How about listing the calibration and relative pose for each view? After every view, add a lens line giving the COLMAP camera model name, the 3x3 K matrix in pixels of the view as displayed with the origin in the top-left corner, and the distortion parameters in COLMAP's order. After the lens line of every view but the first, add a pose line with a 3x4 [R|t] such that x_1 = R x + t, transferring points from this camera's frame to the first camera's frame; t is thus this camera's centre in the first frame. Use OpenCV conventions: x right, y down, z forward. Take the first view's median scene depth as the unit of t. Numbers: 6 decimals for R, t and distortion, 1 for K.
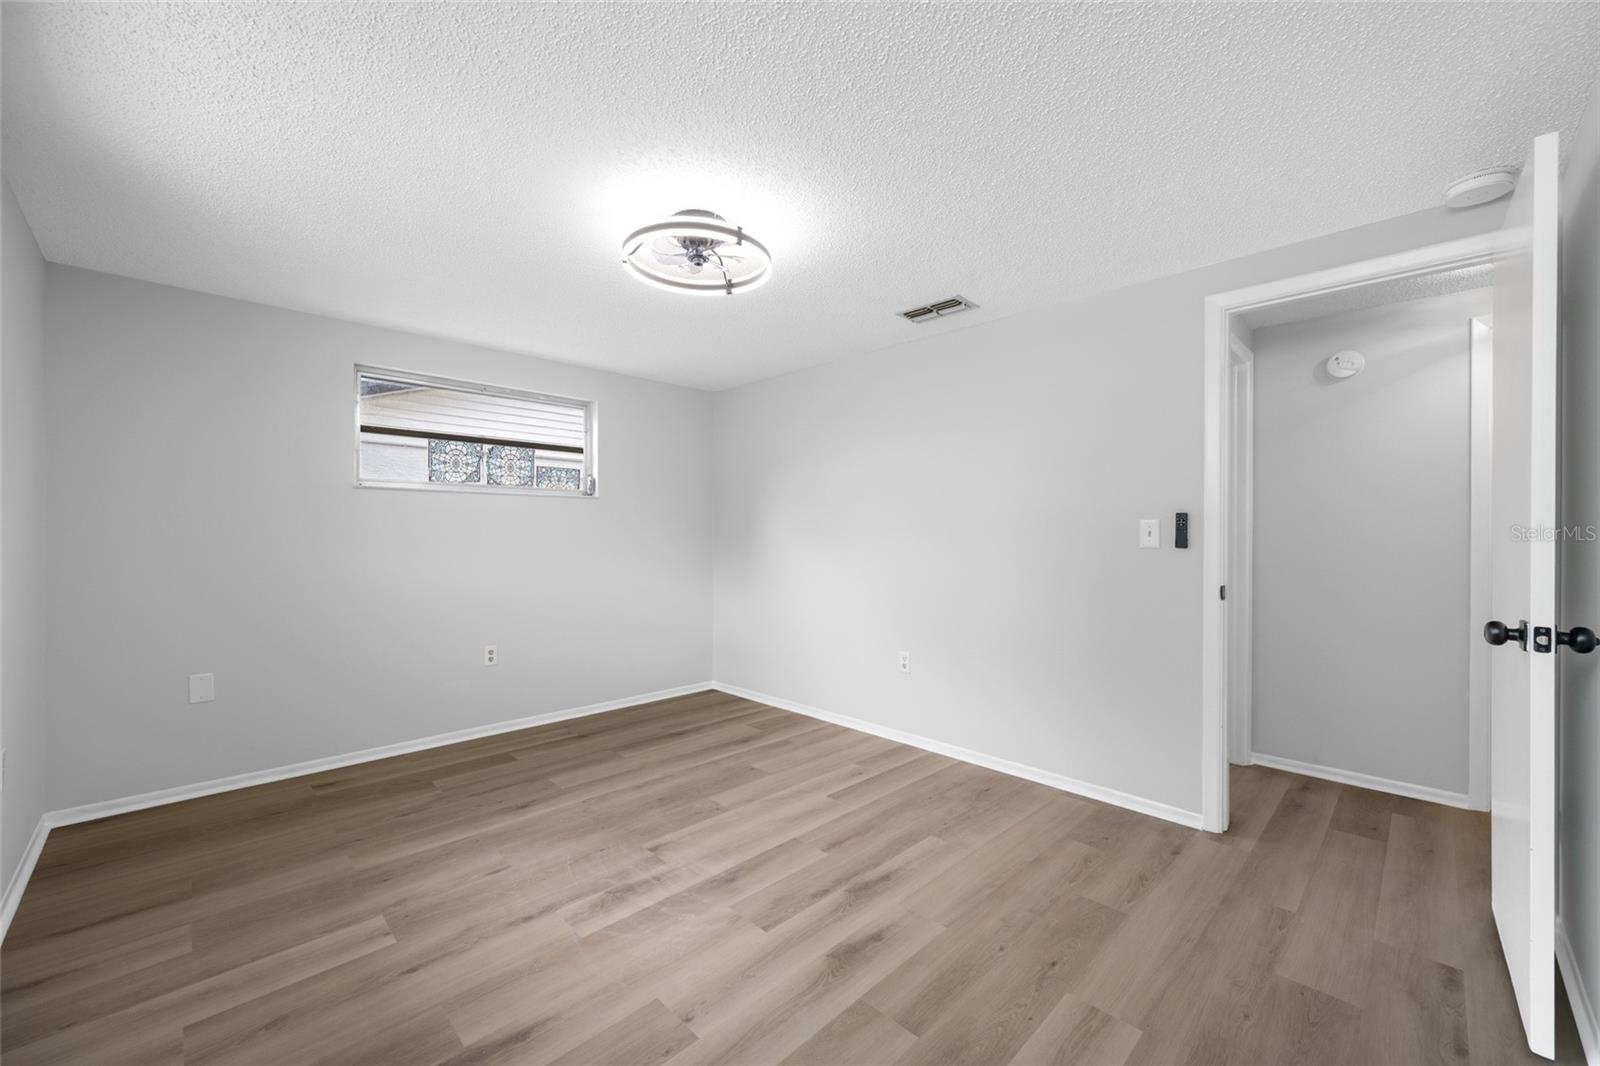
lens RADIAL K [[636.1, 0, 808.3], [0, 636.1, 516.7], [0, 0, 1]] dist [-0.000587, 0.000061]
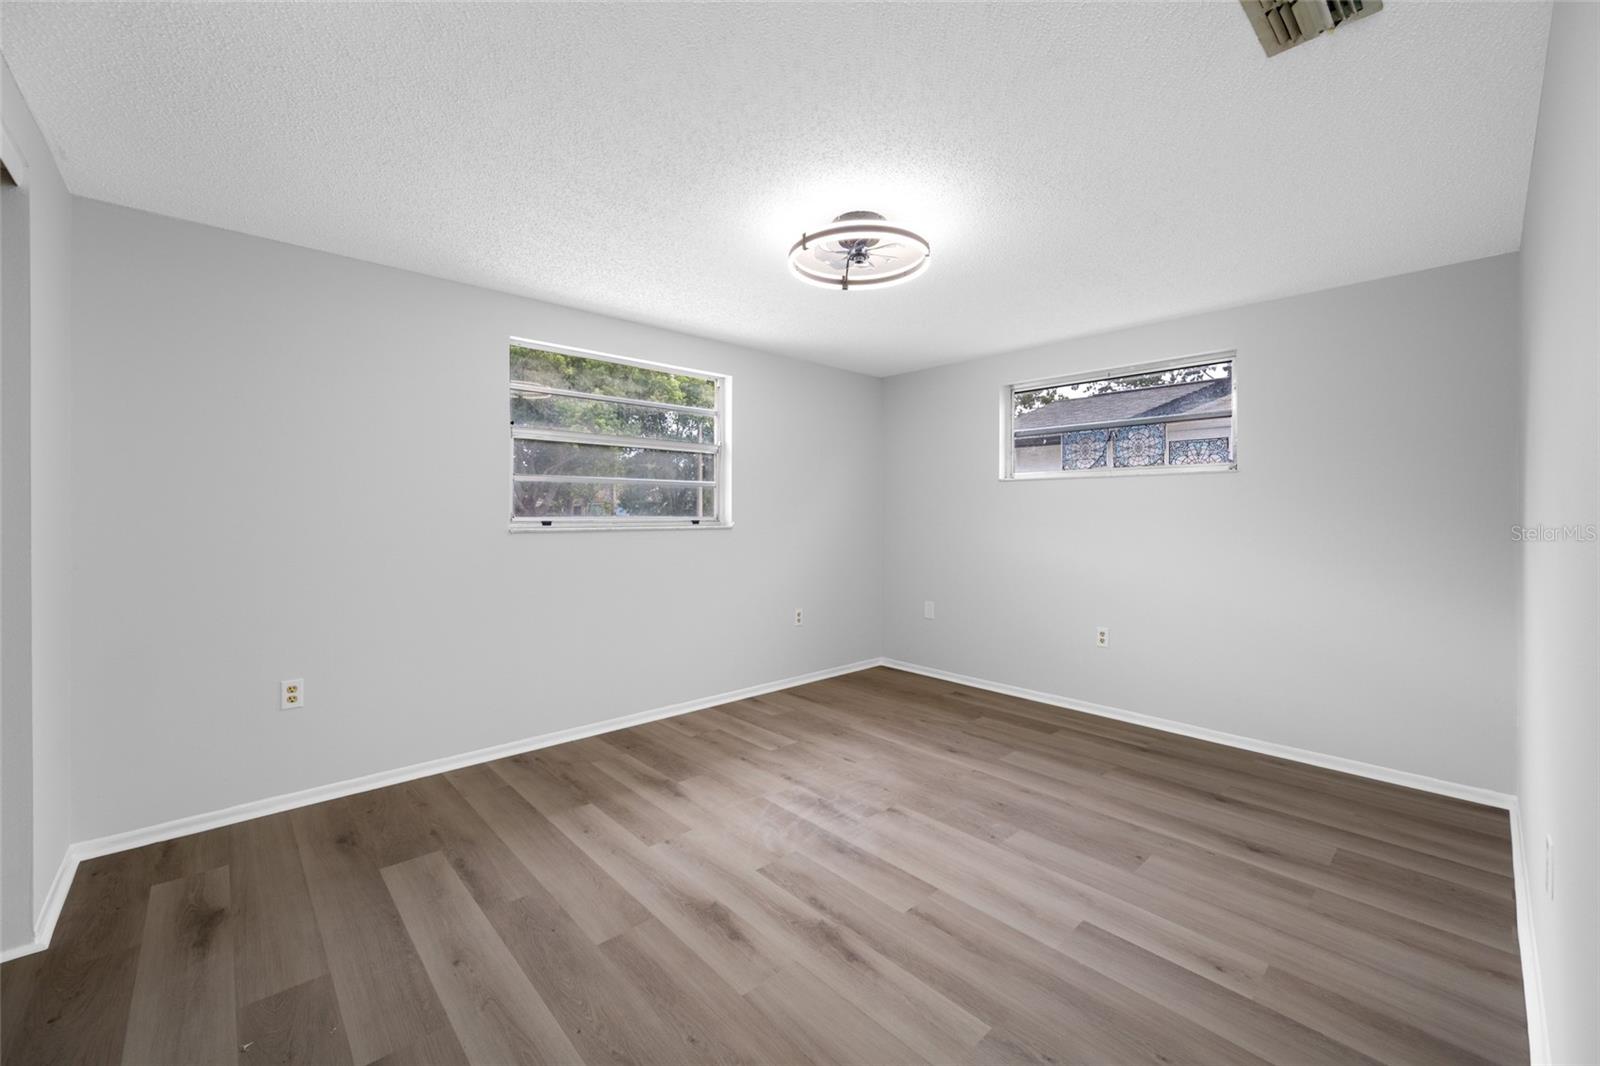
lens RADIAL K [[636.1, 0, 808.3], [0, 636.1, 516.7], [0, 0, 1]] dist [-0.000587, 0.000061]
pose [[-0.039175, 0.002618, -0.999229, 0.766670], [0.022618, 0.999743, 0.001732, 0.020299], [0.998976, -0.022532, -0.039224, 0.837792]]
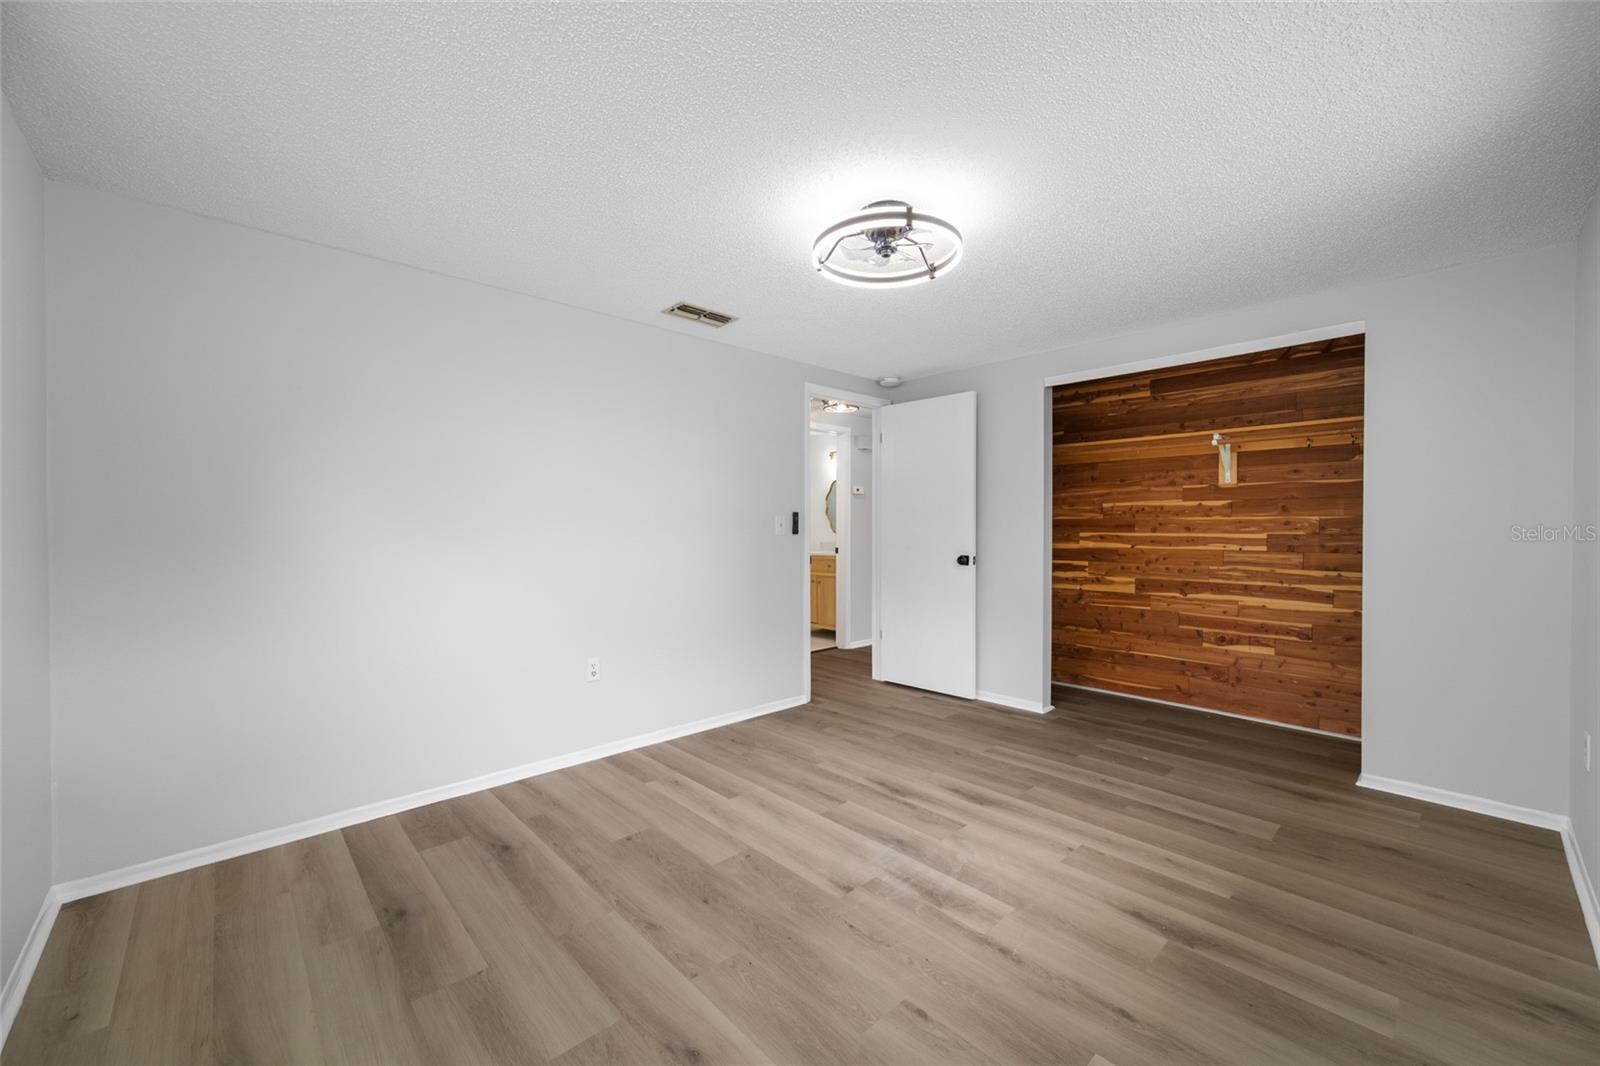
lens RADIAL K [[611.5, 0, 800.0], [0, 611.5, 533.0], [0, 0, 1]] dist [-0.000978, -0.000039]
pose [[0.049762, -0.016284, 0.998628, -0.997945], [-0.024081, 0.999557, 0.017499, 0.013552], [-0.998471, -0.024919, 0.049348, 0.950723]]
